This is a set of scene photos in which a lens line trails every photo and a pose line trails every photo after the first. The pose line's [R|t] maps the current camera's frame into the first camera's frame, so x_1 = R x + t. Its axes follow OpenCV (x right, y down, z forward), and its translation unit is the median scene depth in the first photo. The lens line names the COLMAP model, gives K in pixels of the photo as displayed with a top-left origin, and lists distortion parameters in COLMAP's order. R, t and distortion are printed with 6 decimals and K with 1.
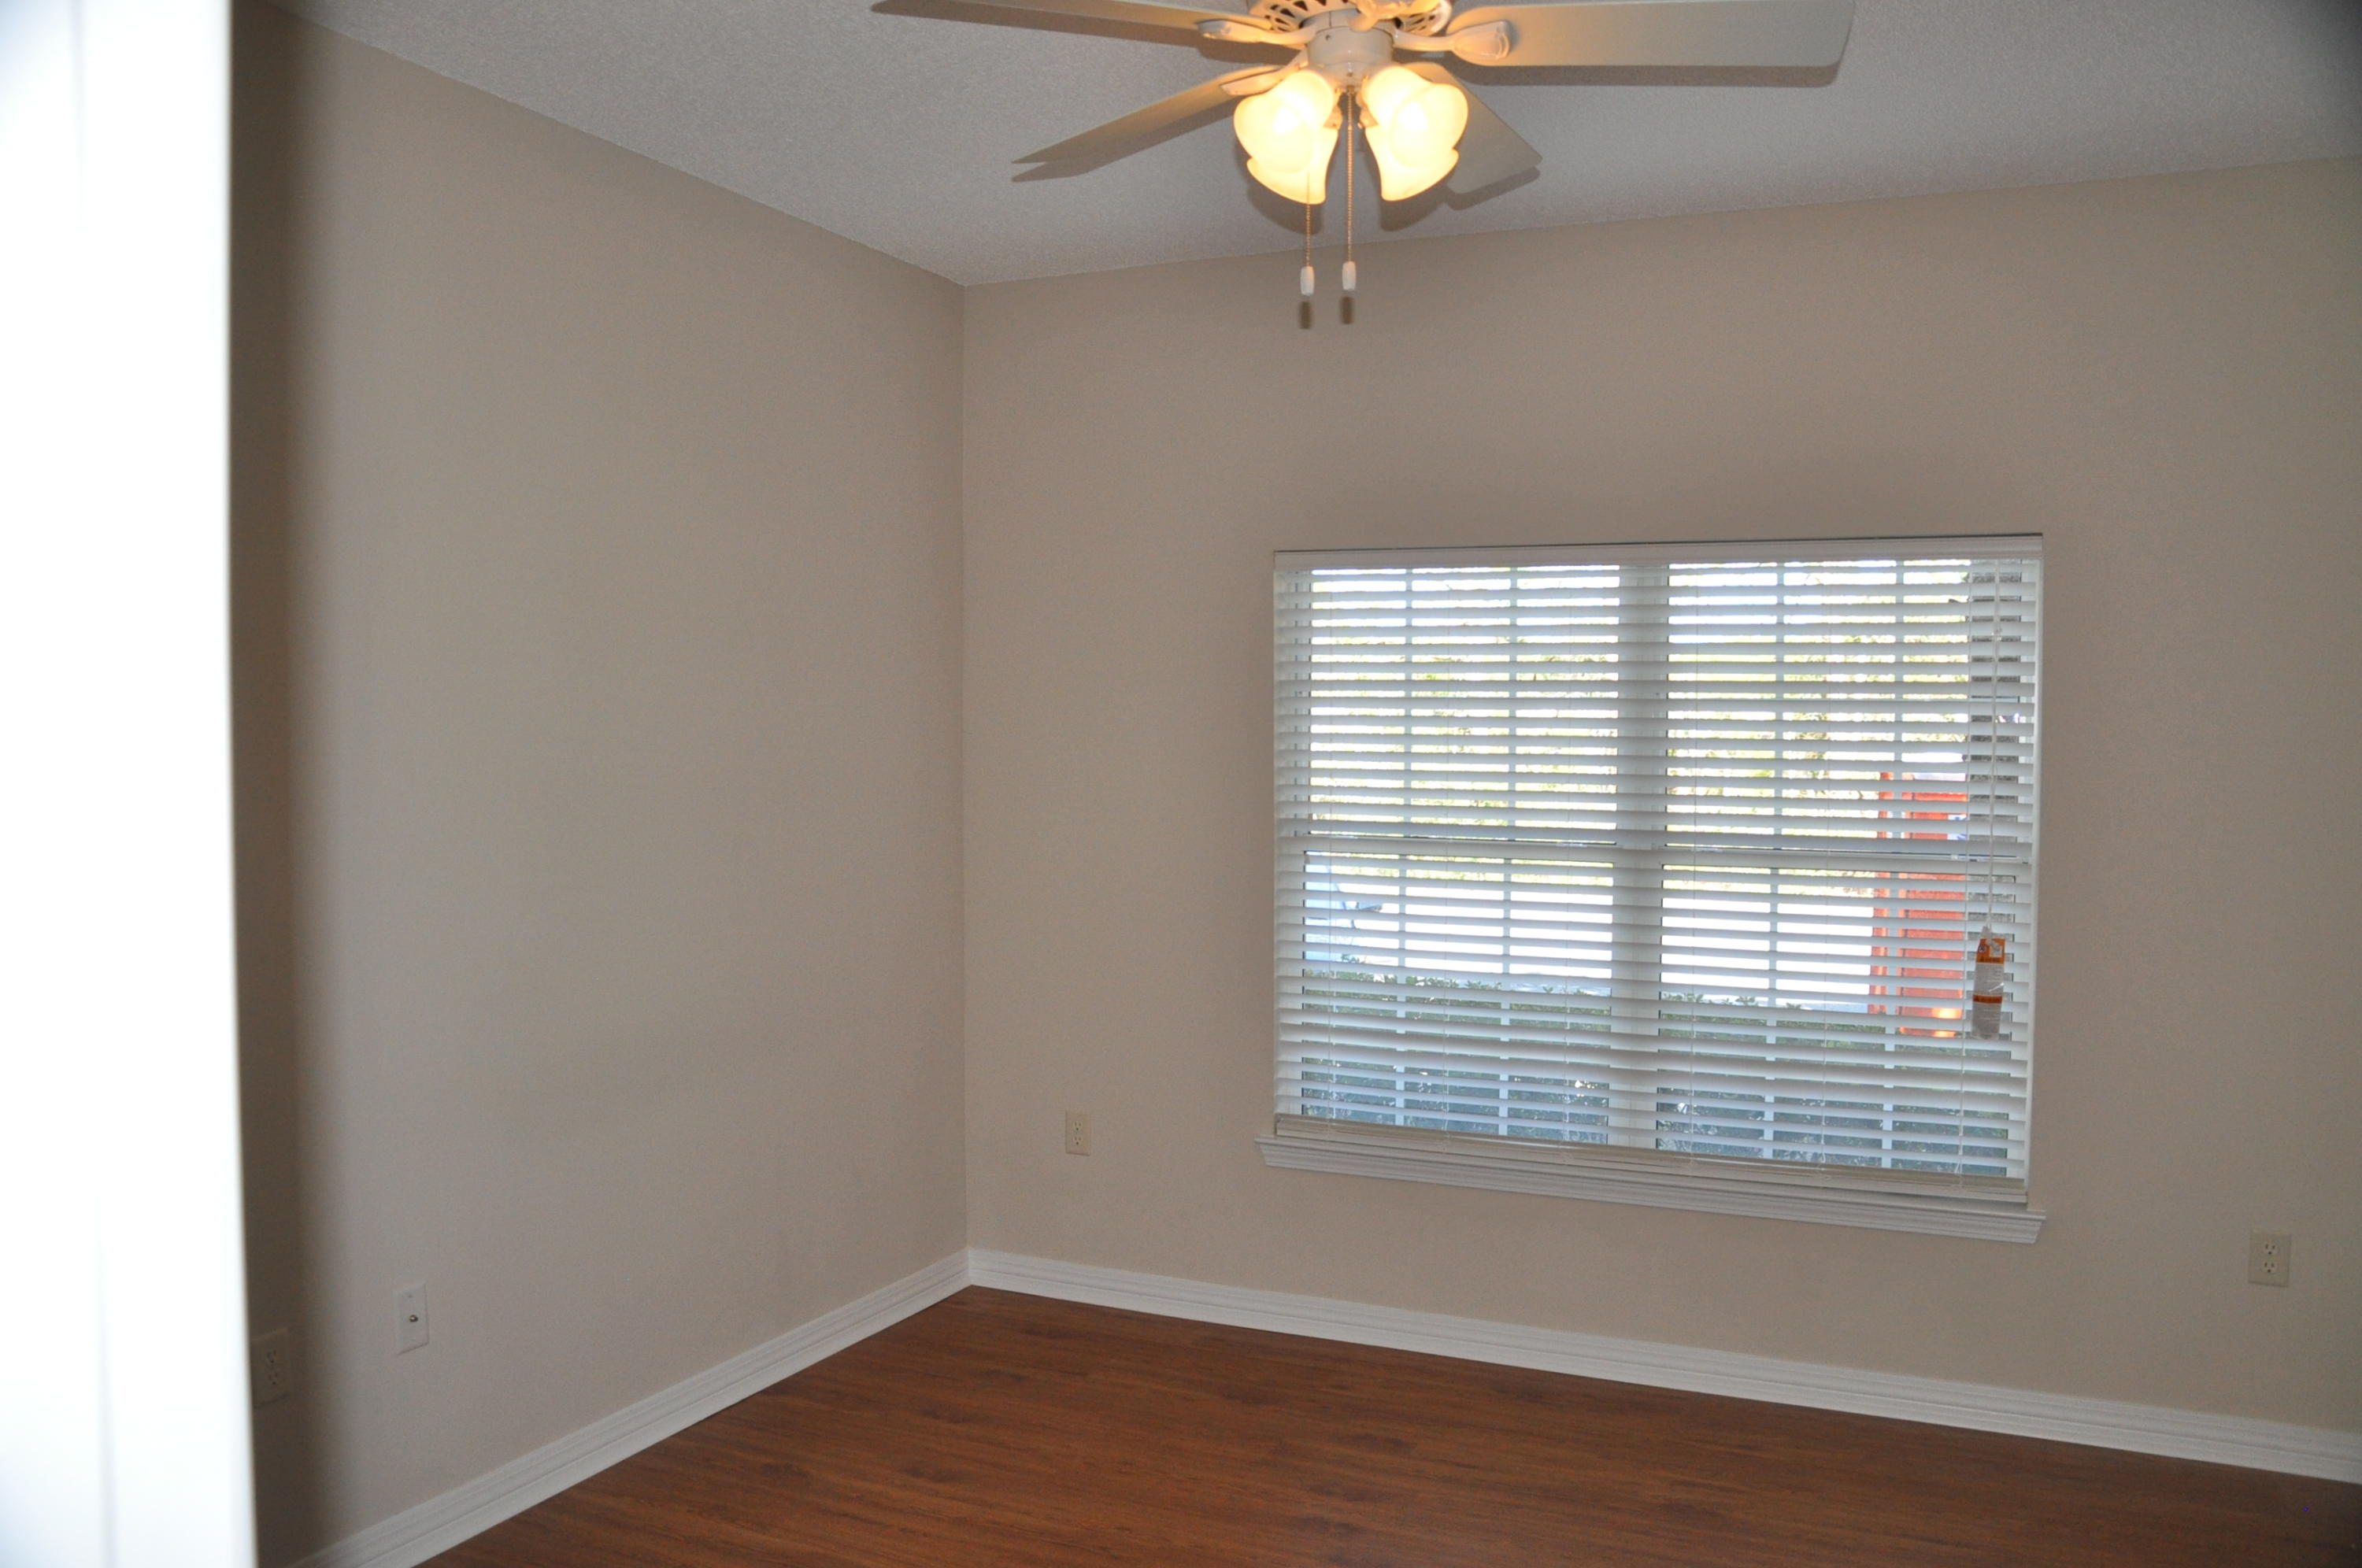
lens RADIAL K [[1865.6, 0, 1134.0], [0, 1865.6, 798.6], [0, 0, 1]] dist [-0.140354, 0.109830]
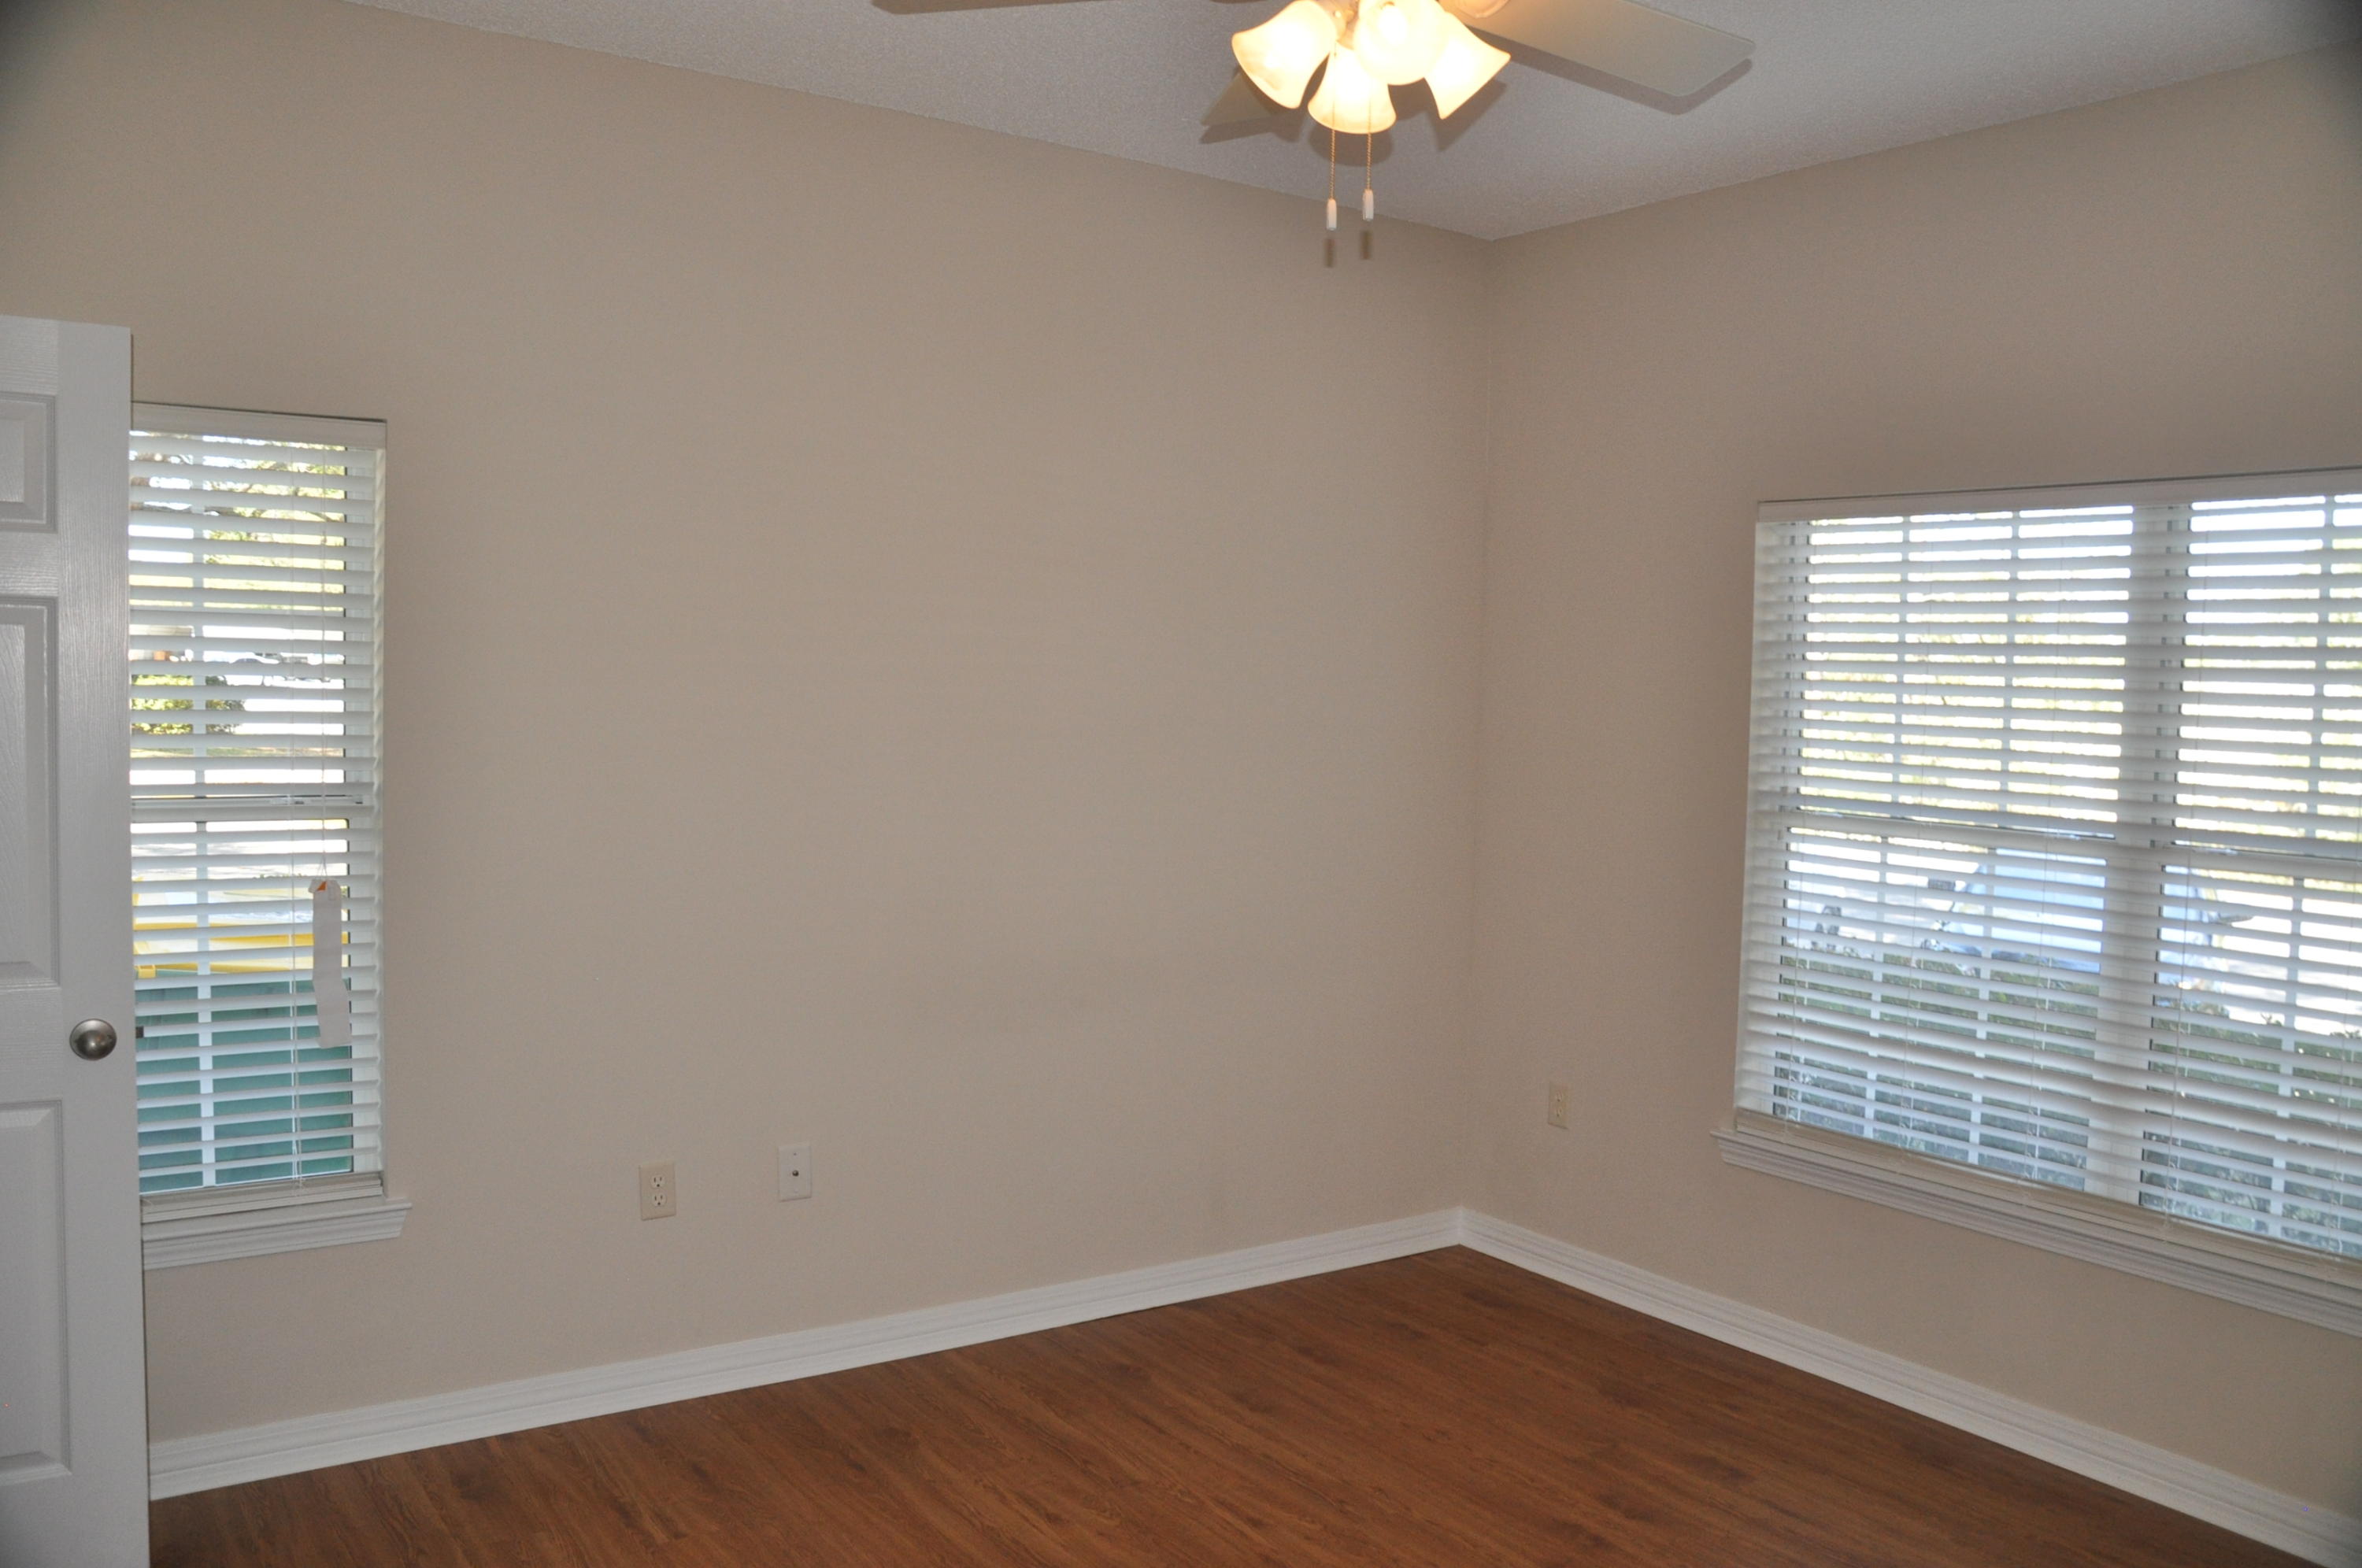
lens RADIAL K [[1865.6, 0, 1134.0], [0, 1865.6, 798.6], [0, 0, 1]] dist [-0.140354, 0.109830]
pose [[0.864099, 0.050917, -0.500741, 0.285180], [-0.041867, 0.998693, 0.029304, 0.001082], [0.501578, -0.004357, 0.865101, 0.060911]]
